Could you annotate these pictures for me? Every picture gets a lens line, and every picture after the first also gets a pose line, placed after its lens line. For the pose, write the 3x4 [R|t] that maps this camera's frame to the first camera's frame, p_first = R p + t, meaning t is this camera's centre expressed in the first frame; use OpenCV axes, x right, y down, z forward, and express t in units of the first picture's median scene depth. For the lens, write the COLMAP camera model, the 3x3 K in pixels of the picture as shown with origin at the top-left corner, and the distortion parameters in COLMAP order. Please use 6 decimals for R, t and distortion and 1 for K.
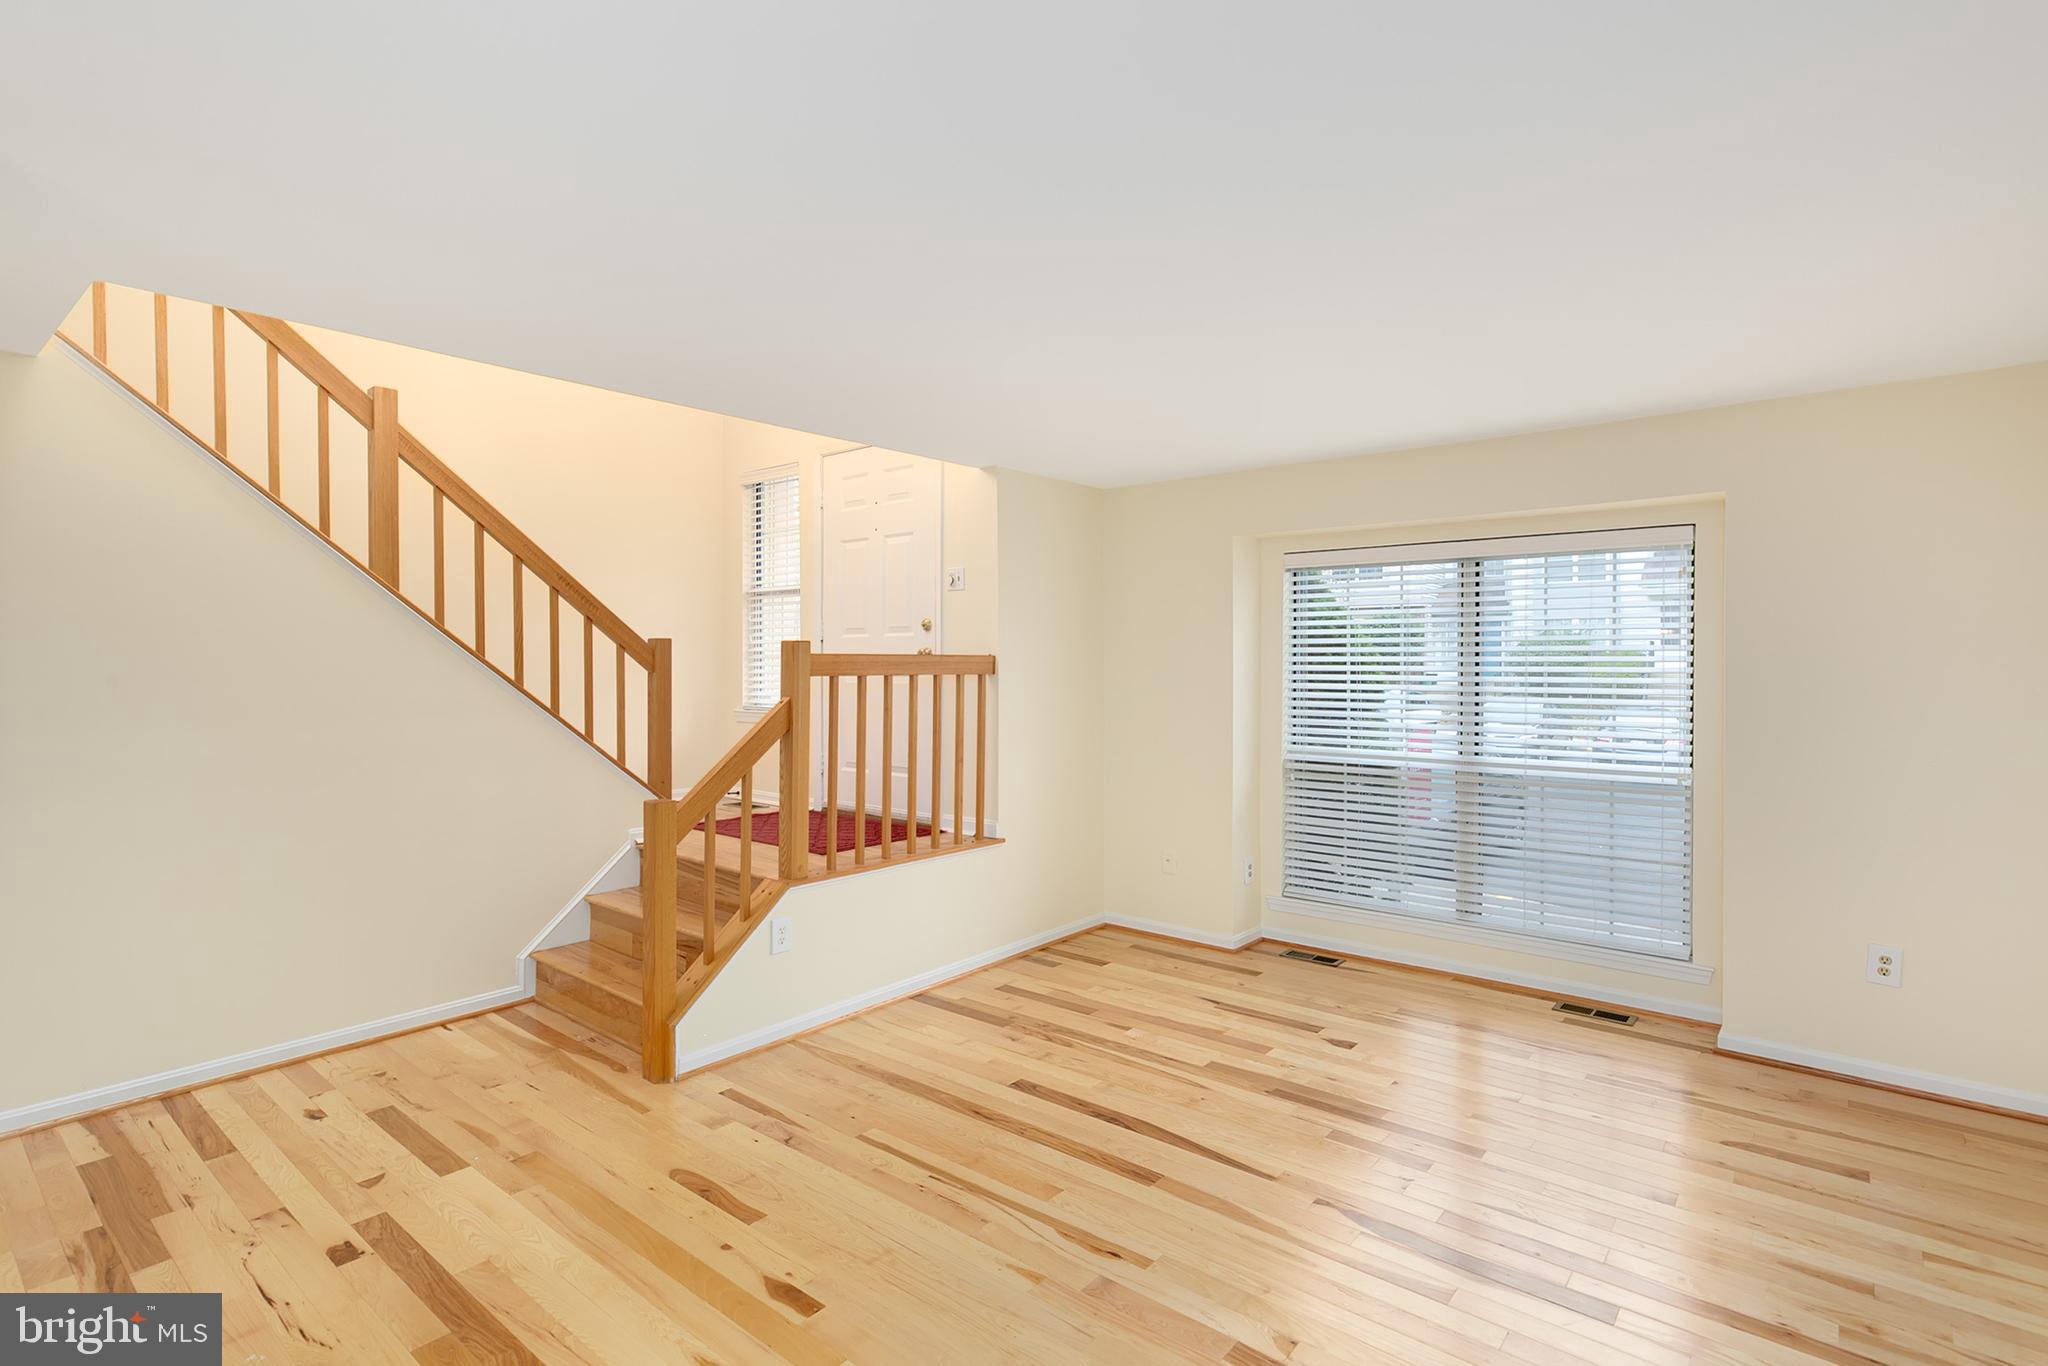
lens RADIAL K [[1006.5, 0, 1003.6], [0, 1006.5, 656.0], [0, 0, 1]] dist [-0.003525, 0.000206]
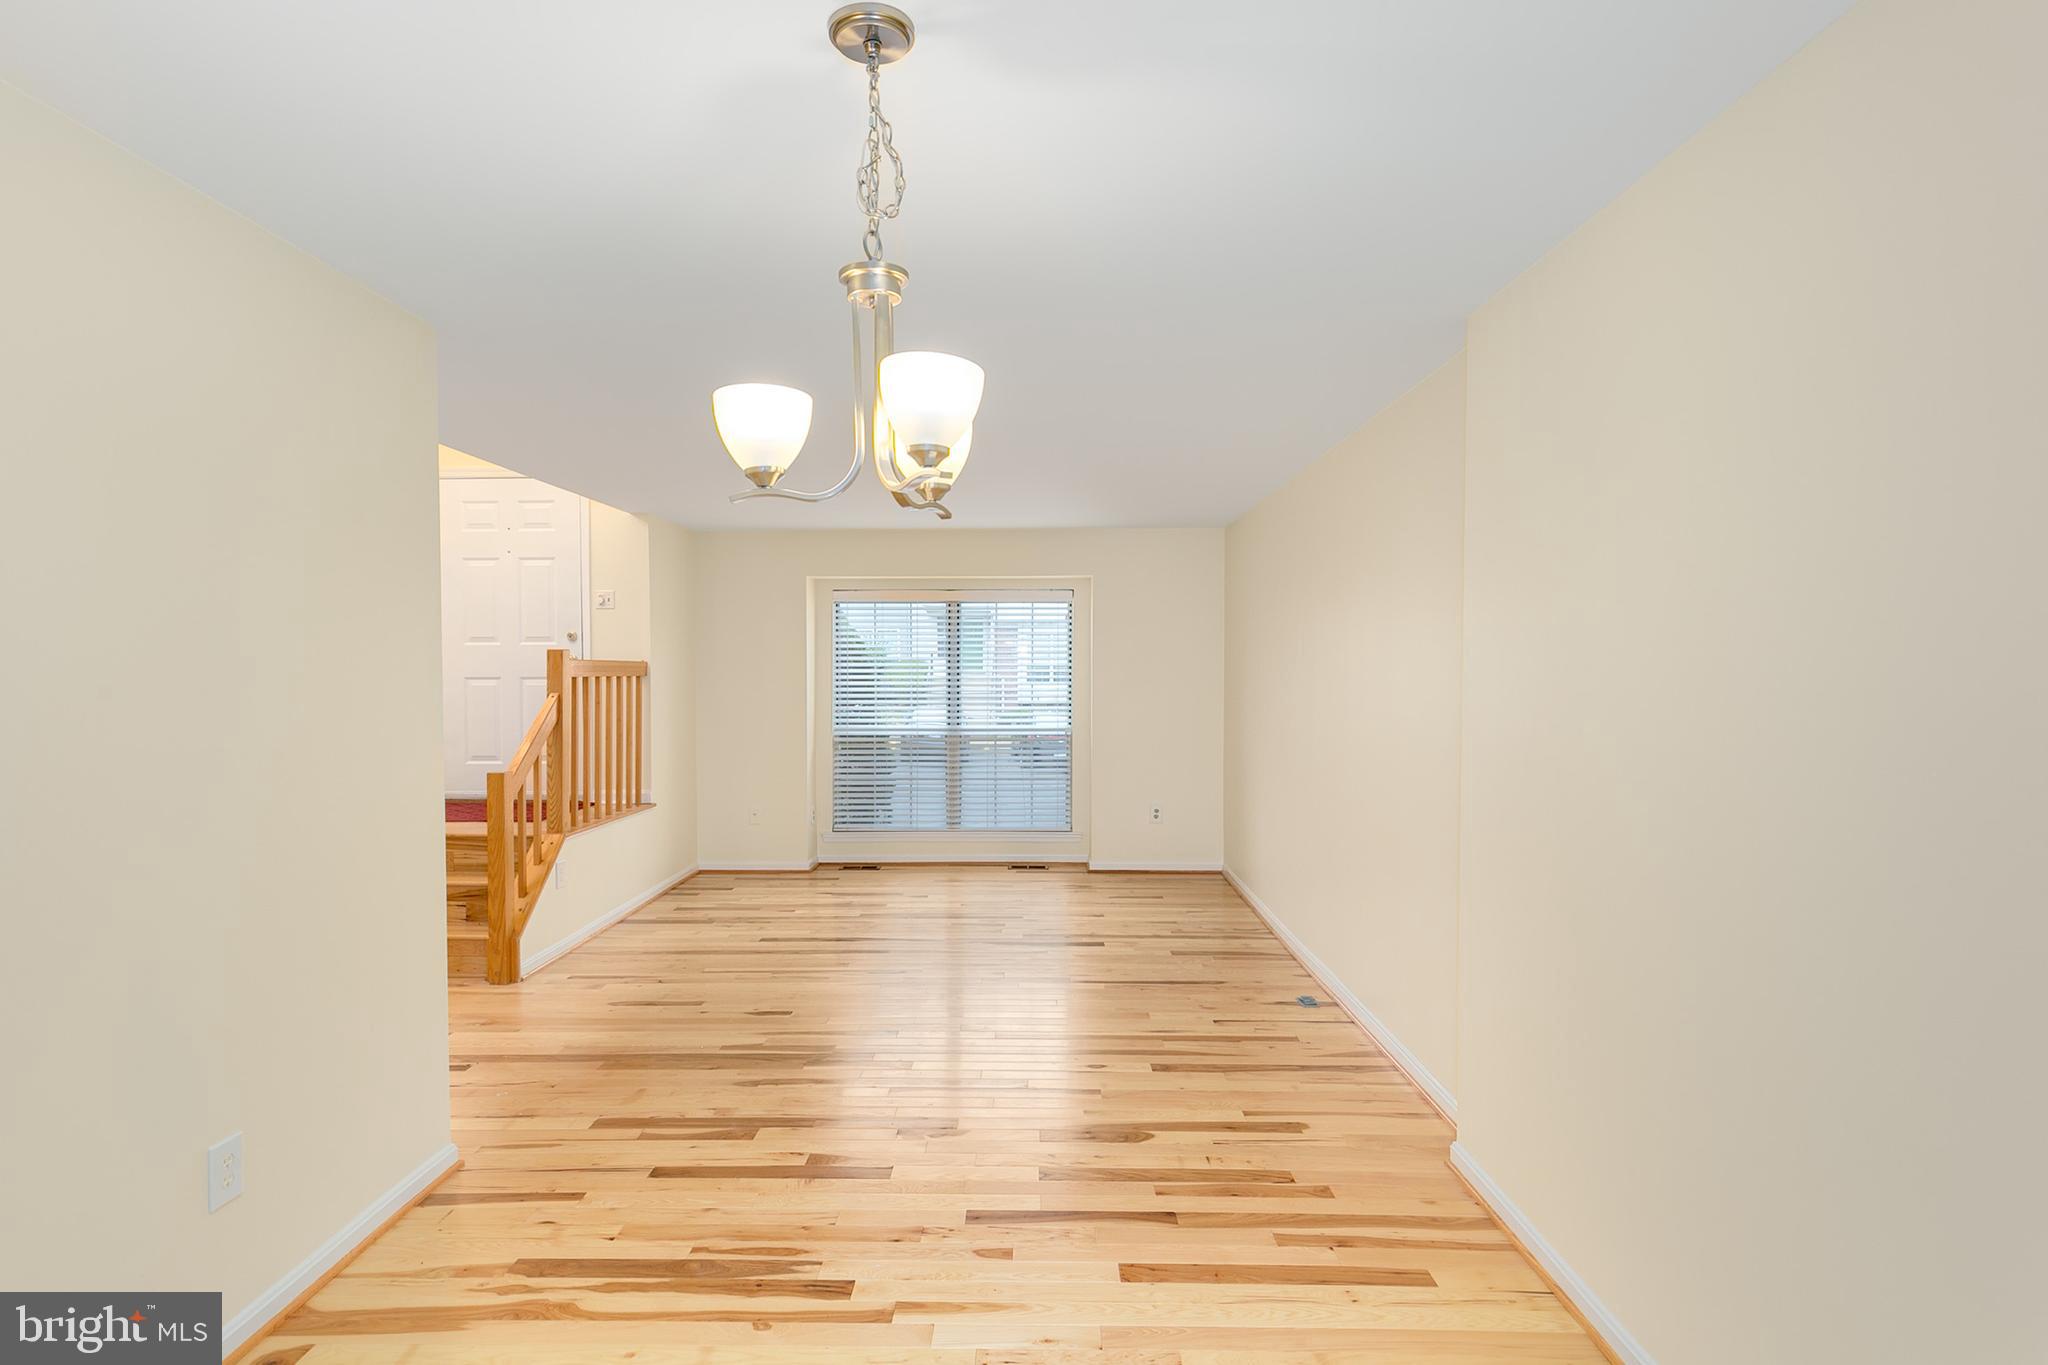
lens RADIAL K [[1108.6, 0, 1023.2], [0, 1108.6, 681.8], [0, 0, 1]] dist [0.000579, -0.003179]
pose [[0.769082, -0.008618, 0.639091, -0.663070], [-0.001271, 0.999886, 0.015013, 0.004223], [-0.639148, -0.012358, 0.768984, -0.482888]]
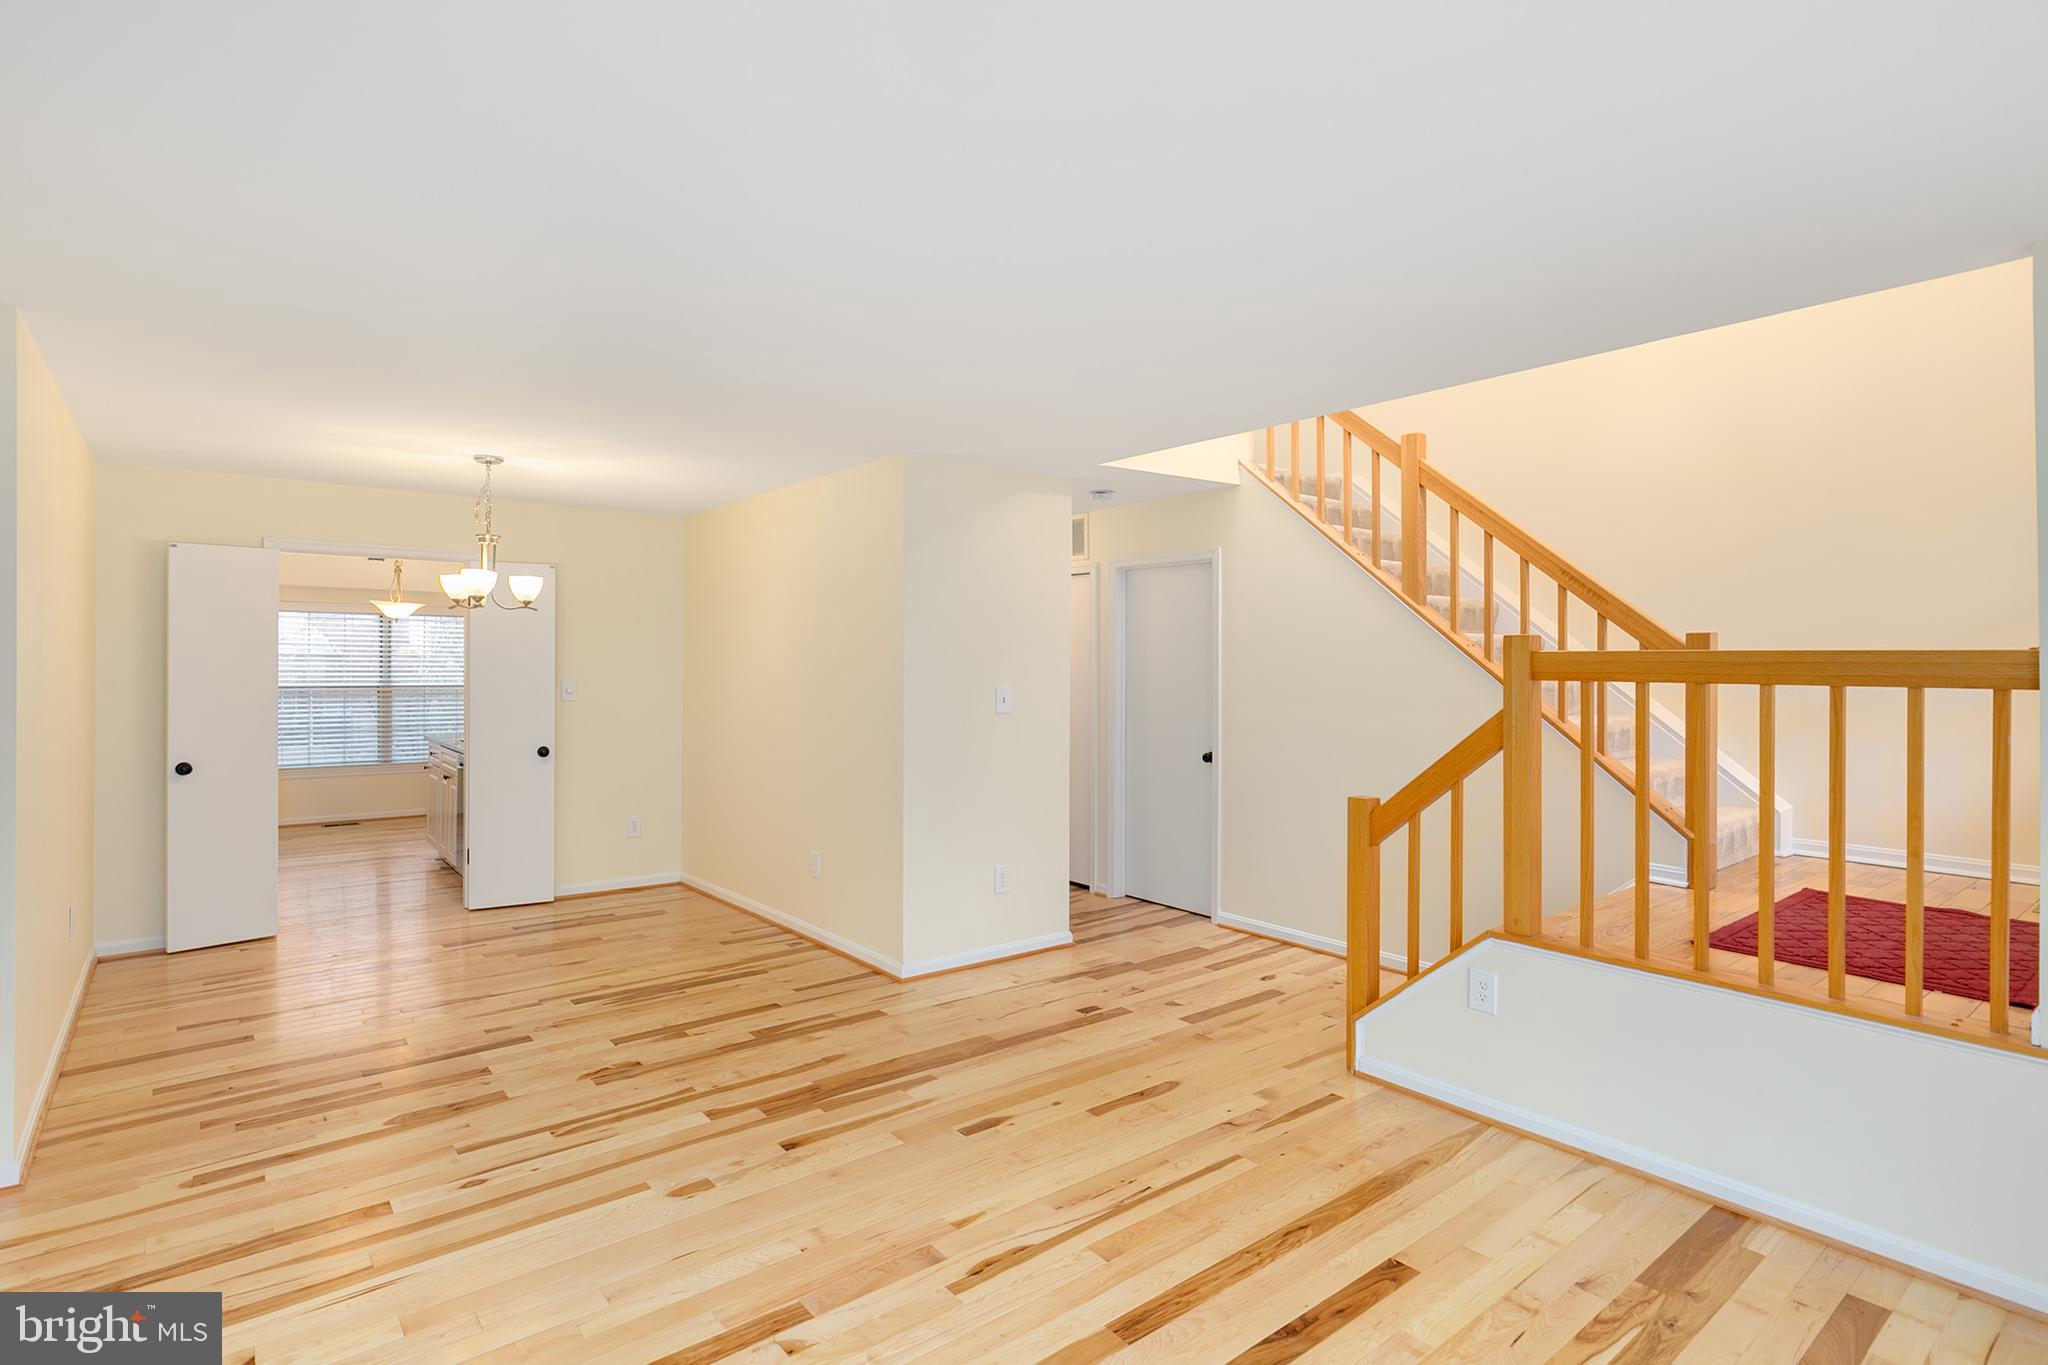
lens RADIAL K [[1003.0, 0, 999.2], [0, 1003.0, 662.3], [0, 0, 1]] dist [0.007159, -0.000254]
pose [[-0.196506, 0.002103, -0.980500, 0.656044], [0.003999, 0.999991, 0.001343, 0.003265], [0.980494, -0.003657, -0.196513, 0.754274]]
